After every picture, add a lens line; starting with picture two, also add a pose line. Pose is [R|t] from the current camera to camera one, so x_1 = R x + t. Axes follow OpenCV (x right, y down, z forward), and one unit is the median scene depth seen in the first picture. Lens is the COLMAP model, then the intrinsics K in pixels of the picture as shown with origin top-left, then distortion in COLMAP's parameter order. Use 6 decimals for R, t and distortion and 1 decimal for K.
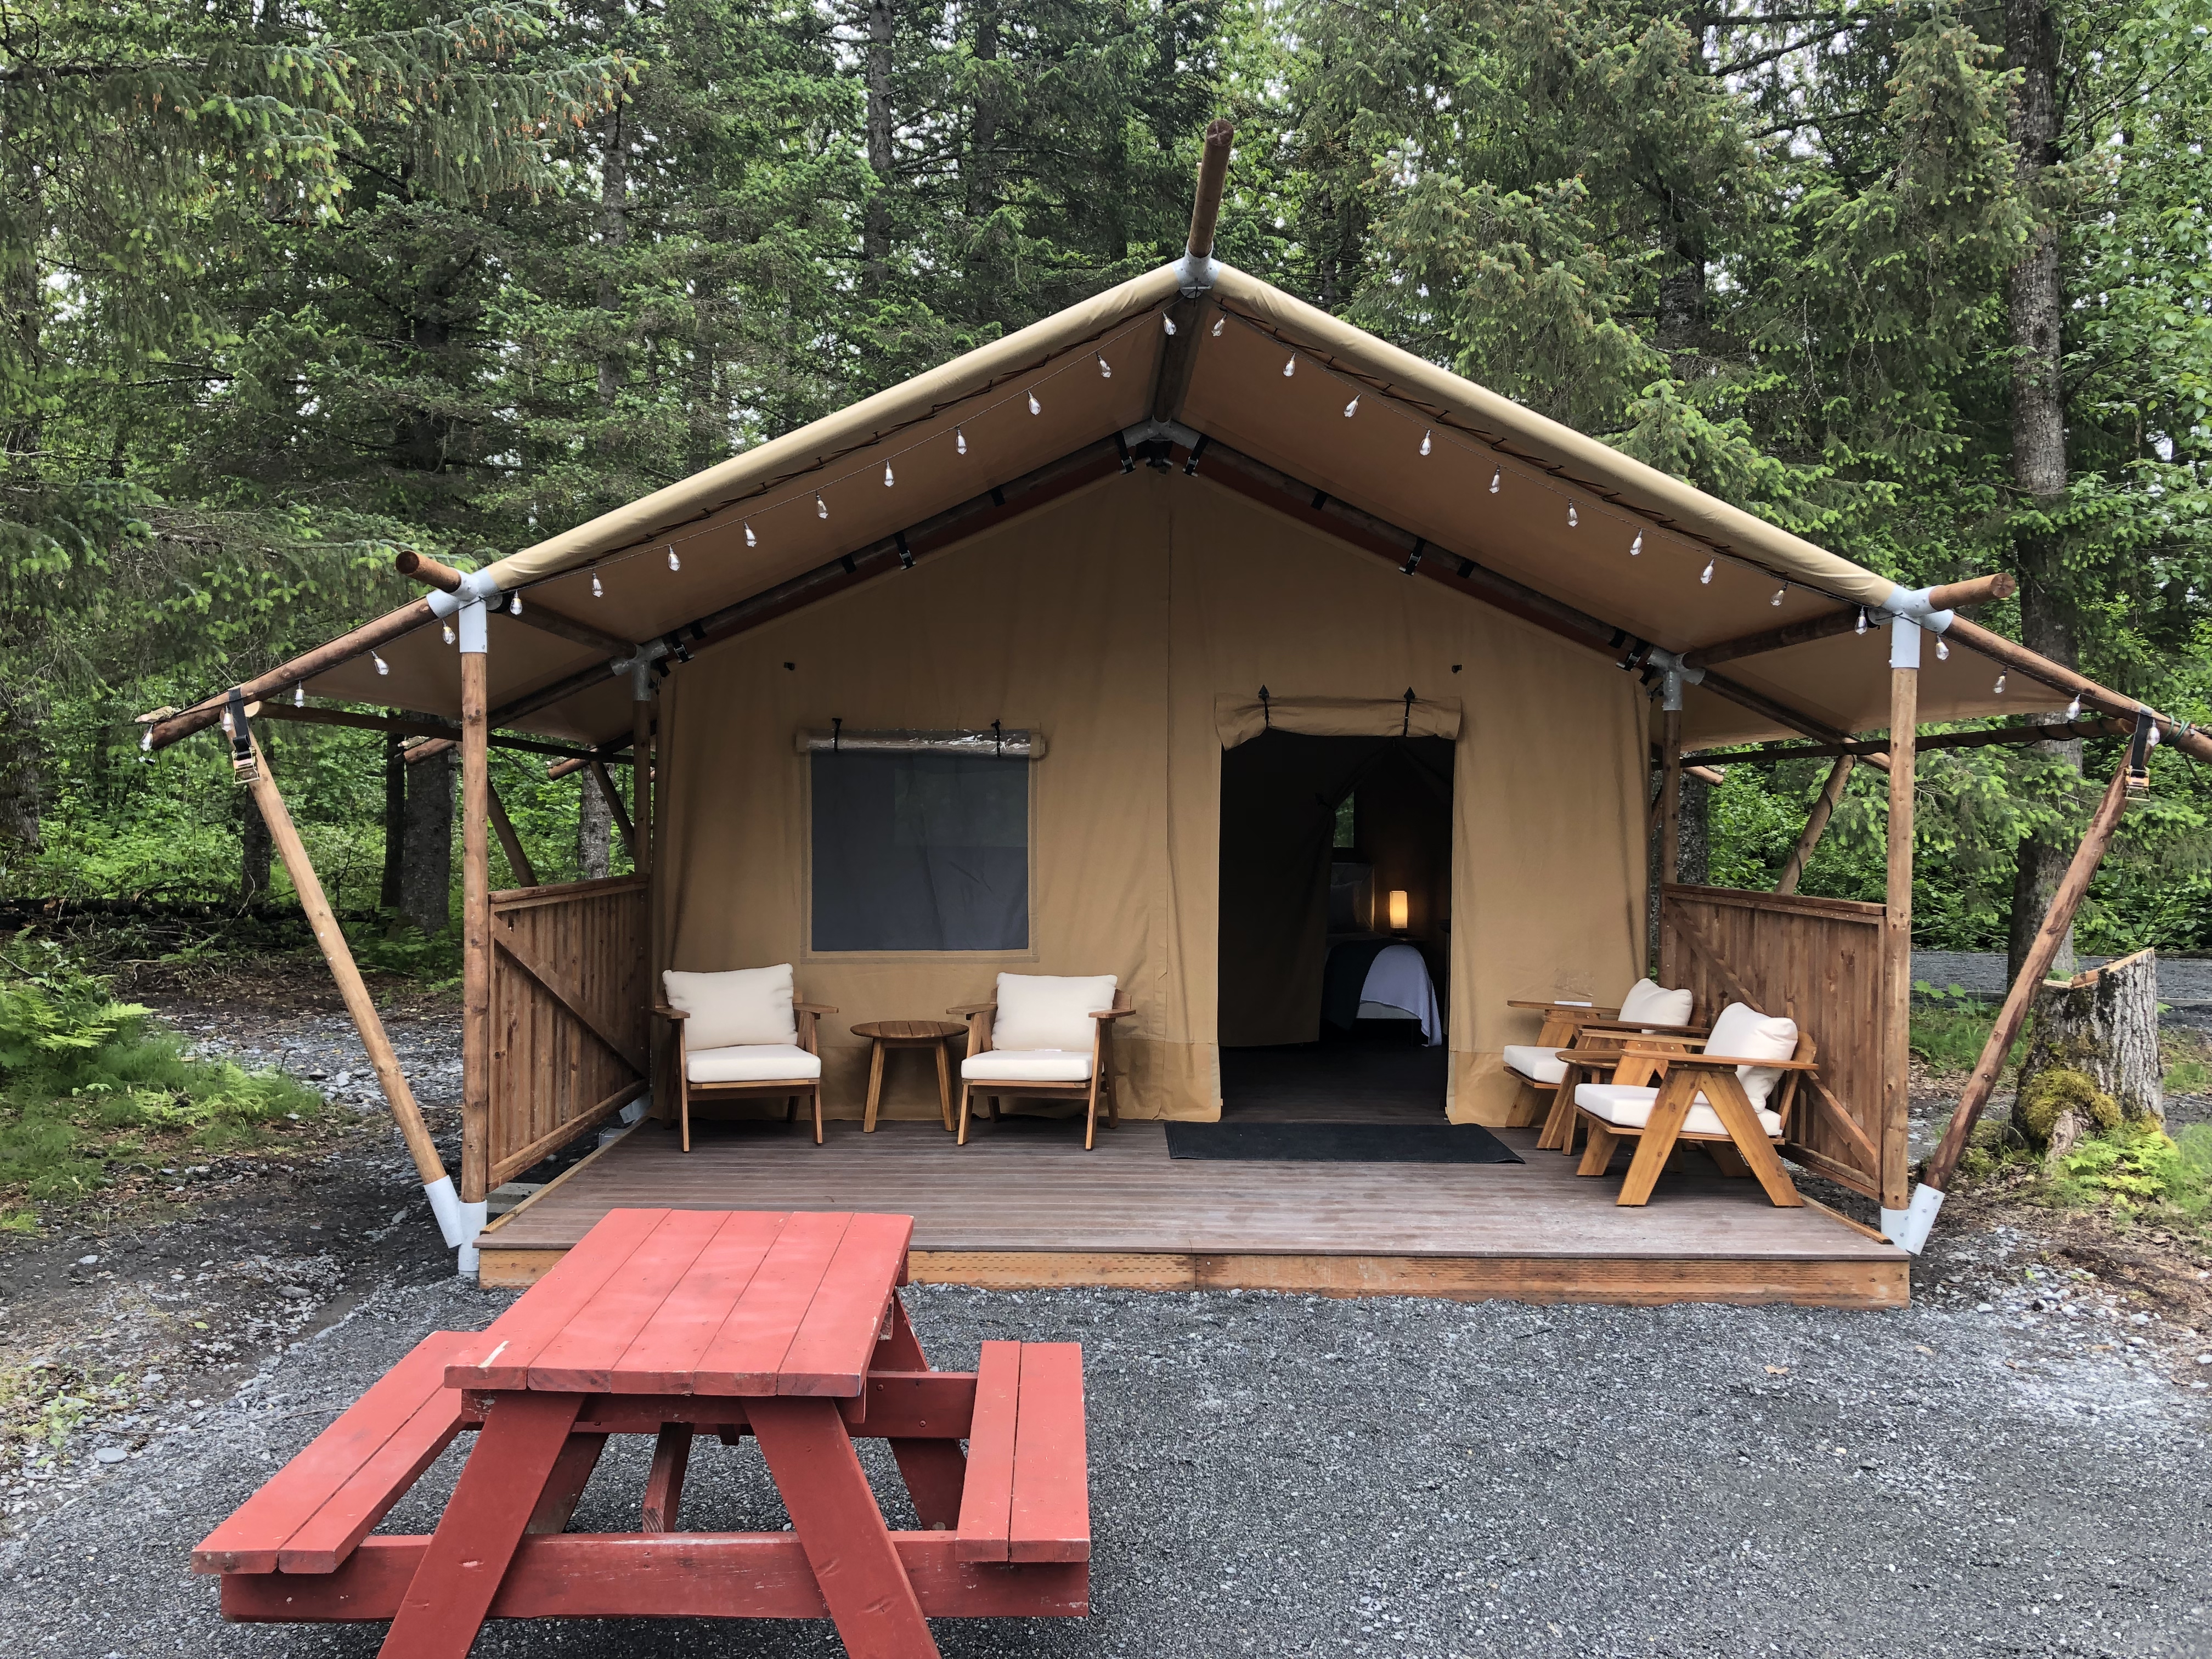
lens RADIAL K [[1780.3, 0, 1099.0], [0, 1780.3, 826.7], [0, 0, 1]] dist [0.000604, -0.017485]
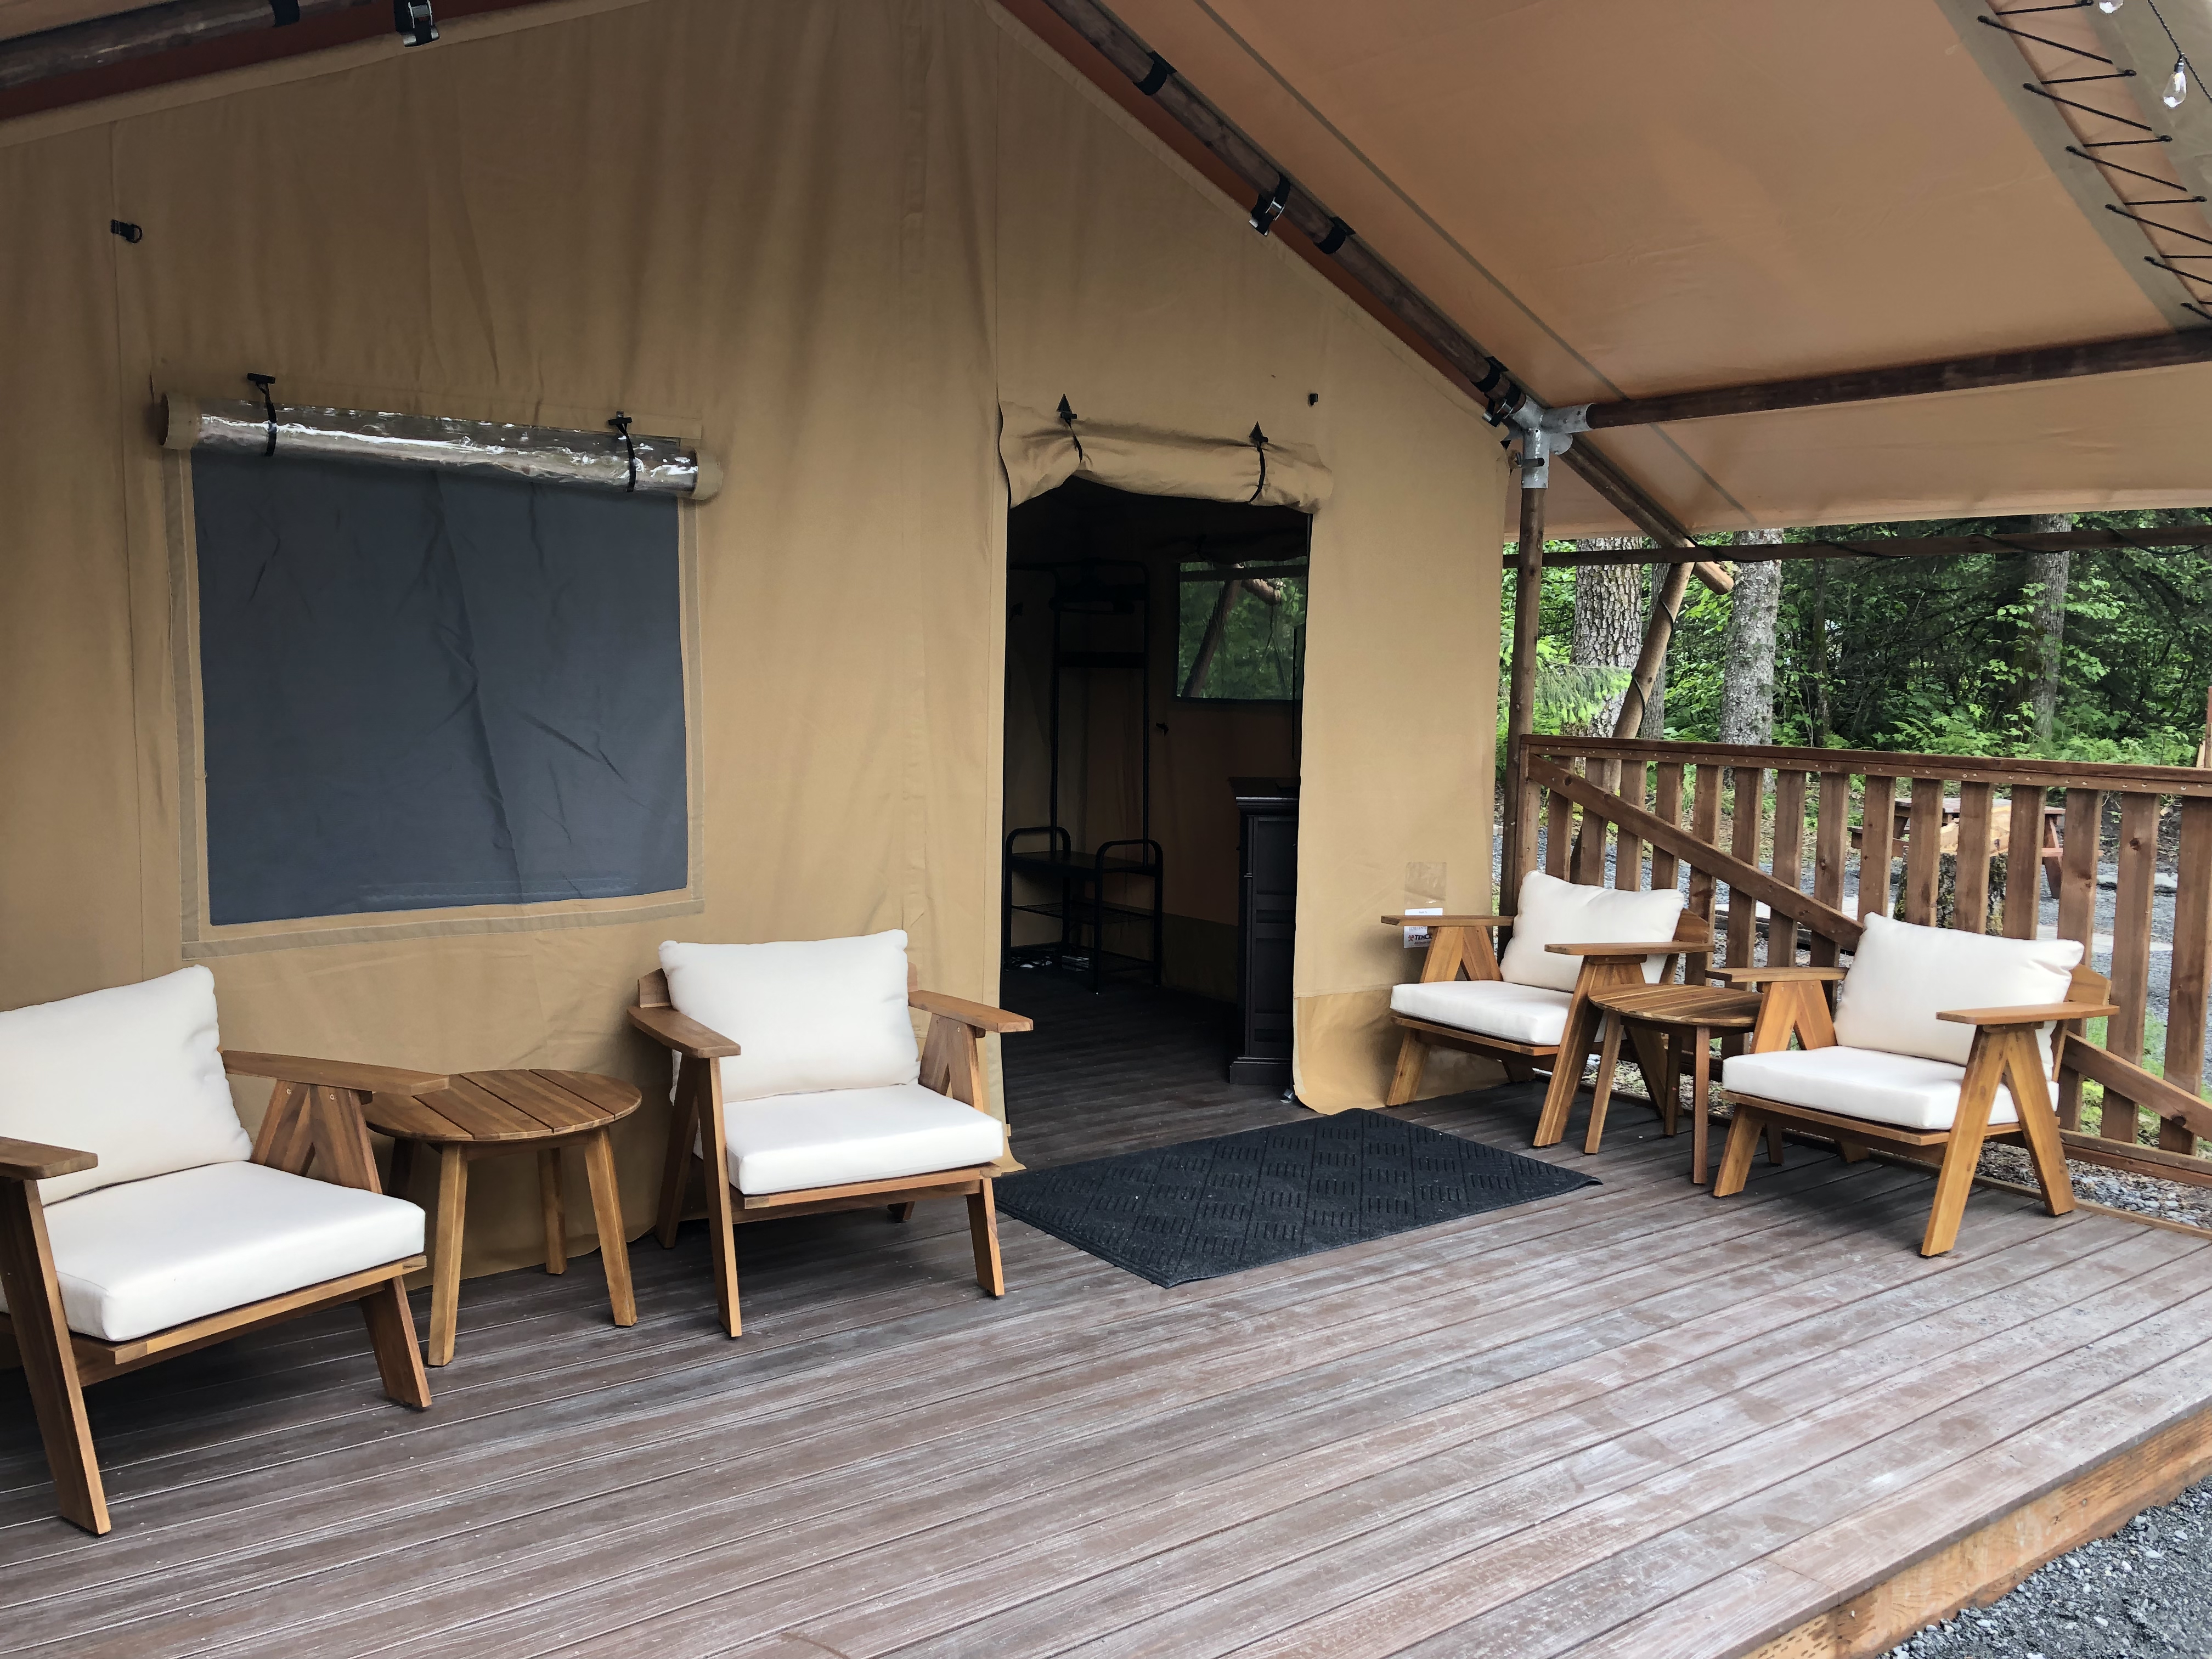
lens RADIAL K [[1780.3, 0, 1112.3], [0, 1780.3, 822.3], [0, 0, 1]] dist [0.000604, -0.017485]
pose [[0.800636, -0.044510, 0.597496, -0.241501], [-0.011688, 0.995887, 0.089851, 0.004674], [-0.599037, -0.078921, 0.796822, 0.533200]]
